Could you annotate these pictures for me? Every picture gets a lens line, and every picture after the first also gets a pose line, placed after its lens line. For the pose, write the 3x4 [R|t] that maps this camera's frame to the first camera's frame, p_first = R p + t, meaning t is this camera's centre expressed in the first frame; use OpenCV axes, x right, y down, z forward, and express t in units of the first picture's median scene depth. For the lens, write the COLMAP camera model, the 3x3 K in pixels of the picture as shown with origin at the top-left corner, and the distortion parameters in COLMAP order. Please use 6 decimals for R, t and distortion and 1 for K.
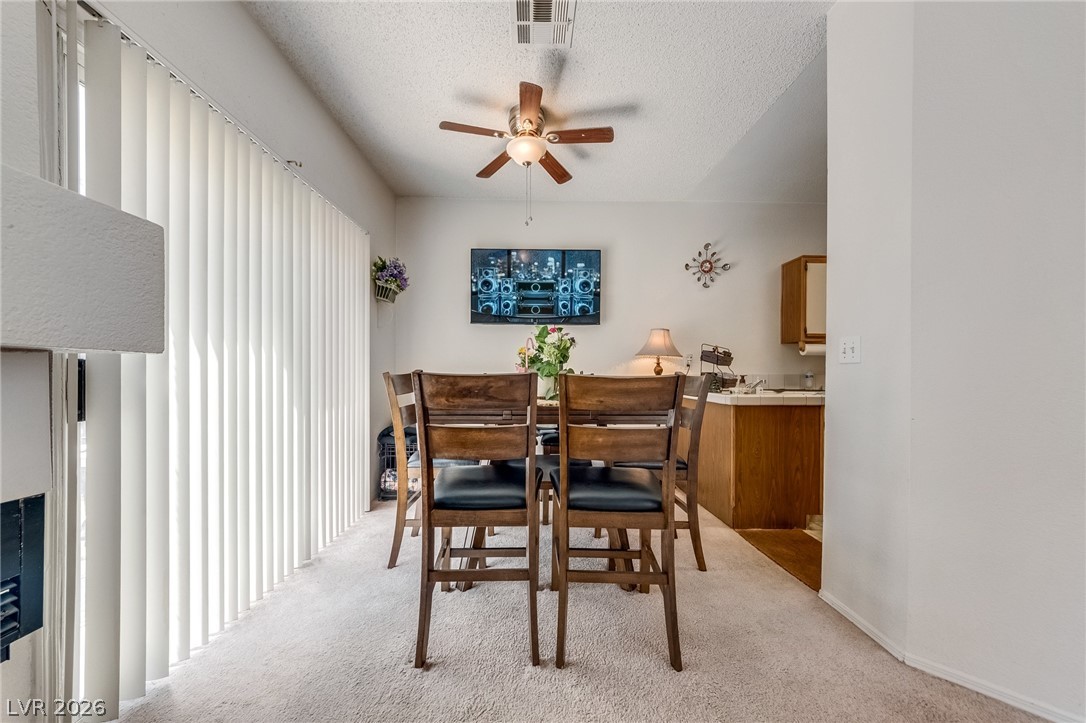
lens RADIAL K [[393.4, 0, 536.7], [0, 393.4, 371.5], [0, 0, 1]] dist [0.001781, -0.000073]
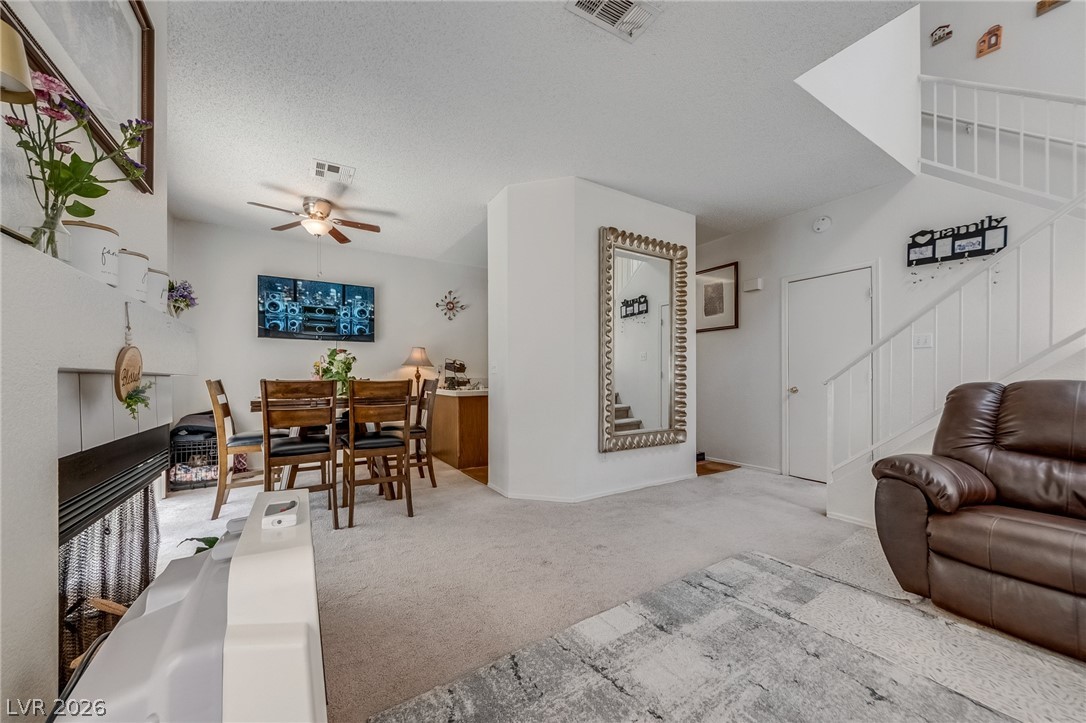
lens RADIAL K [[396.7, 0, 537.5], [0, 396.7, 379.0], [0, 0, 1]] dist [0.000216, -0.000064]
pose [[0.858728, -0.011622, 0.512300, -0.058939], [0.005648, 0.999897, 0.013217, -0.008053], [-0.512401, -0.008456, 0.858705, -0.471980]]
